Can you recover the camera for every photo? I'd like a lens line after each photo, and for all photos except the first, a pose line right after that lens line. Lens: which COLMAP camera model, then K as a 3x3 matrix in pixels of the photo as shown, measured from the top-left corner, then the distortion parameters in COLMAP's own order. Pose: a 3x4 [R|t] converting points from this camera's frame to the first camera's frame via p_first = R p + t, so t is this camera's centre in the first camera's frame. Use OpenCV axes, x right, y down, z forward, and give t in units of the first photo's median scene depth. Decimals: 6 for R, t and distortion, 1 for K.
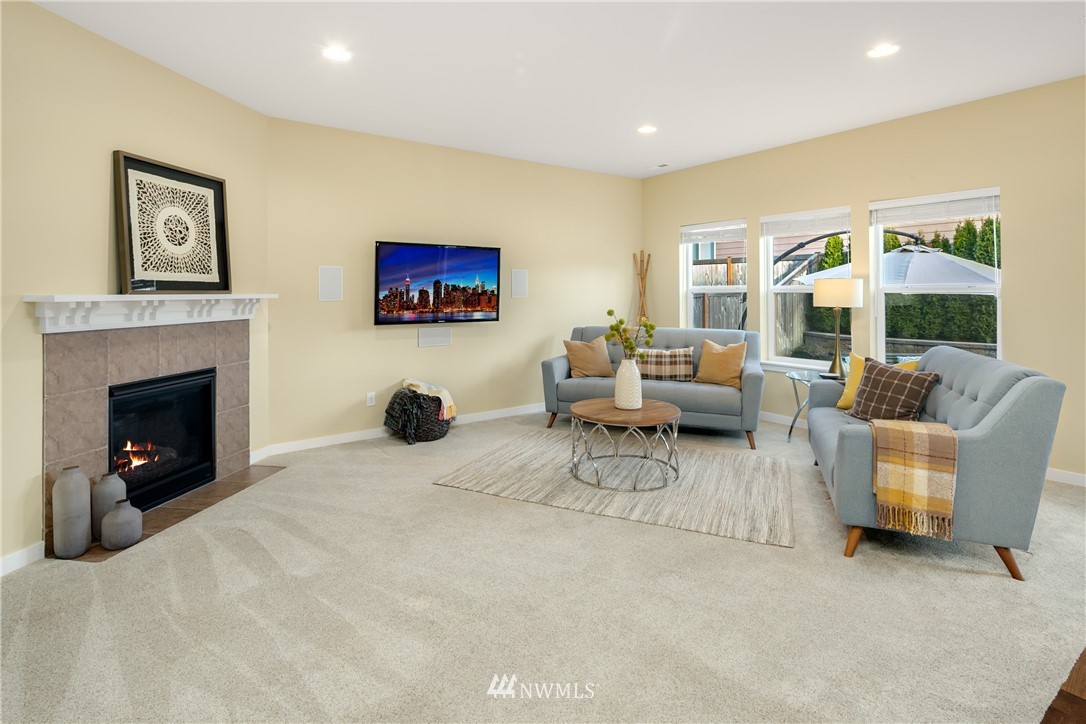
lens RADIAL K [[532.7, 0, 537.1], [0, 532.7, 291.0], [0, 0, 1]] dist [-0.002365, 0.000018]
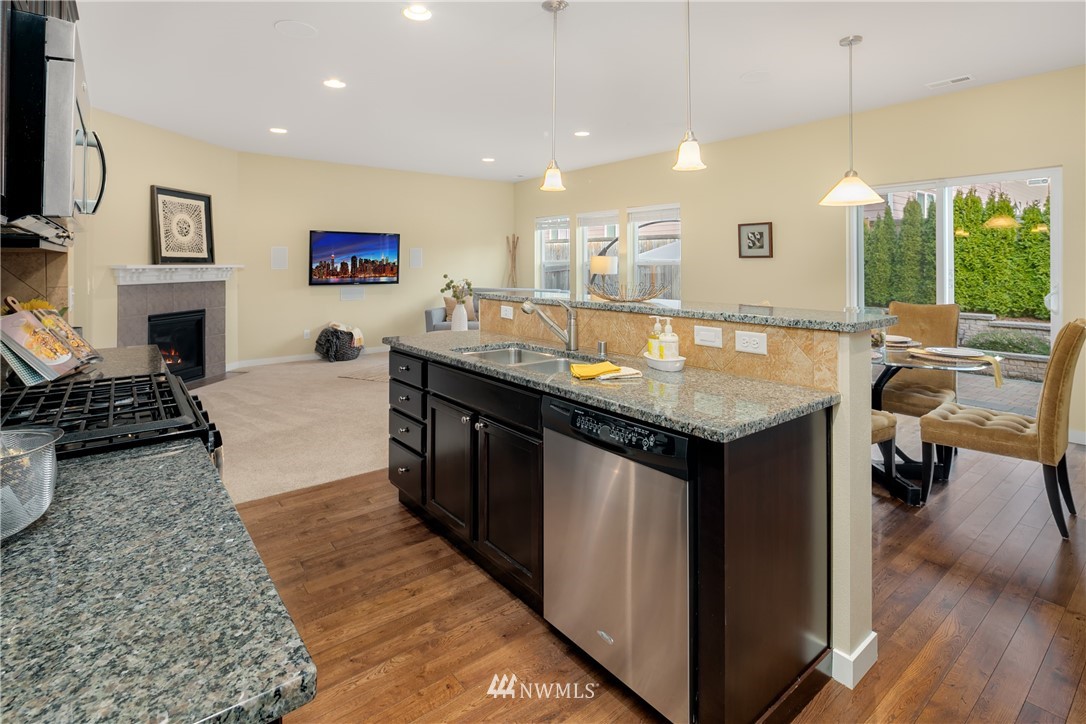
lens RADIAL K [[532.3, 0, 540.0], [0, 532.3, 260.2], [0, 0, 1]] dist [0.000674, 0.000174]
pose [[0.998537, 0.001672, 0.054044, 0.265227], [-0.001364, 0.999983, -0.005734, -0.000292], [-0.054053, 0.005652, 0.998522, -0.545389]]
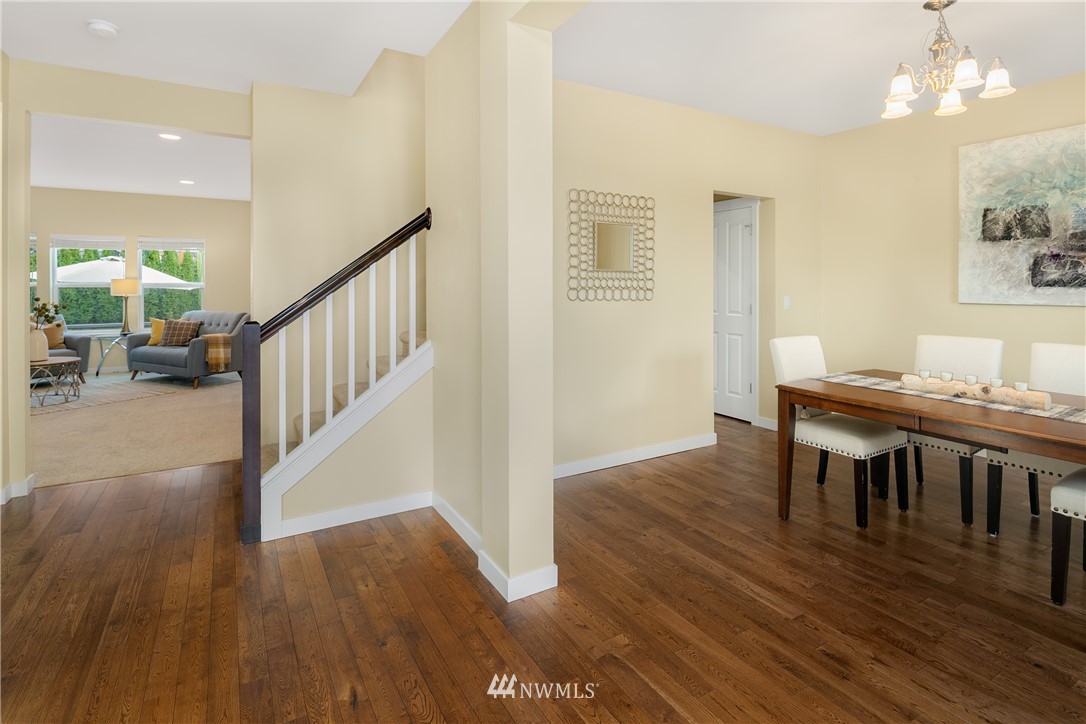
lens RADIAL K [[532.7, 0, 537.1], [0, 532.7, 291.0], [0, 0, 1]] dist [-0.002365, 0.000018]
pose [[0.084193, -0.007676, 0.996420, -0.999786], [0.000935, 0.999971, 0.007624, 0.004265], [-0.996449, 0.000290, 0.084198, -0.465830]]
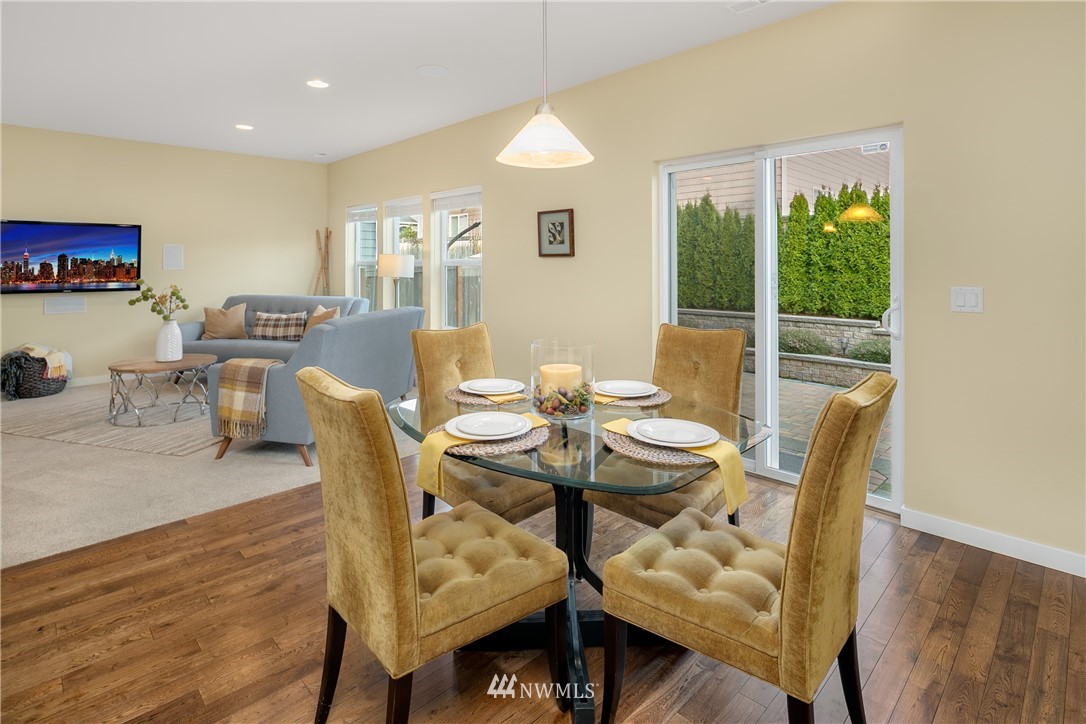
lens RADIAL K [[537.3, 0, 540.3], [0, 537.3, 255.3], [0, 0, 1]] dist [0.002540, -0.014954]
pose [[0.987526, 0.003959, 0.157407, 0.646992], [-0.001332, 0.999858, -0.016789, -0.000342], [-0.157451, 0.016370, 0.987391, -0.266600]]
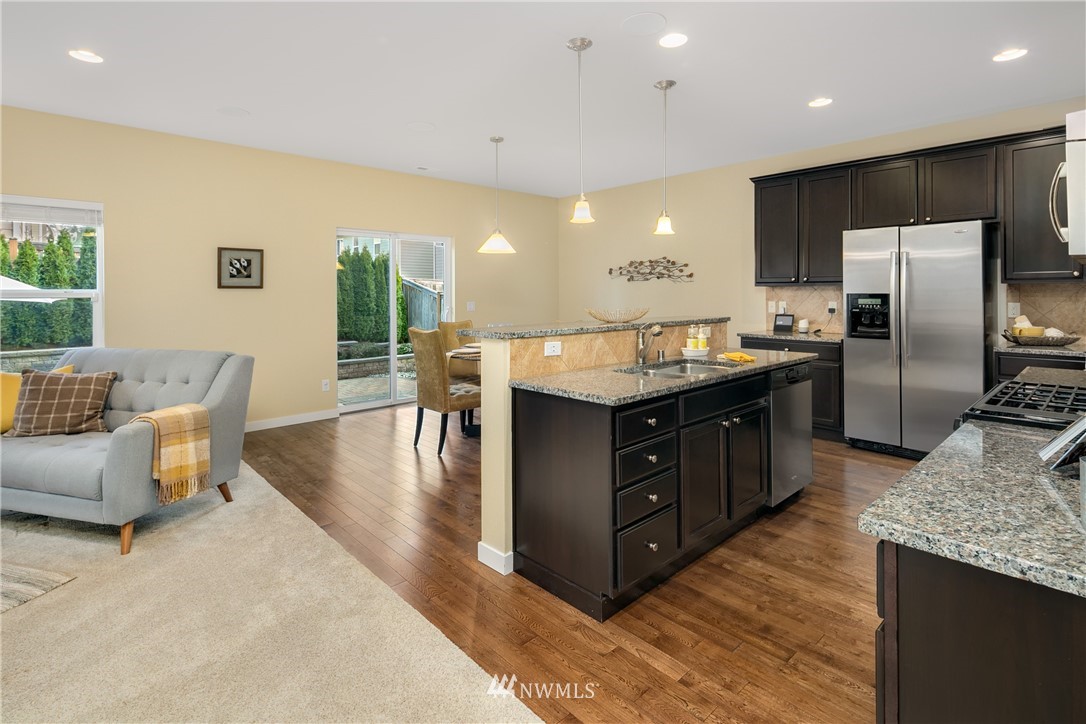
lens RADIAL K [[532.7, 0, 537.1], [0, 532.7, 291.0], [0, 0, 1]] dist [-0.002365, 0.000018]
pose [[-0.131964, 0.006827, 0.991231, -0.297719], [0.005796, 0.999965, -0.006115, 0.001483], [-0.991238, 0.004939, -0.131999, 0.192083]]
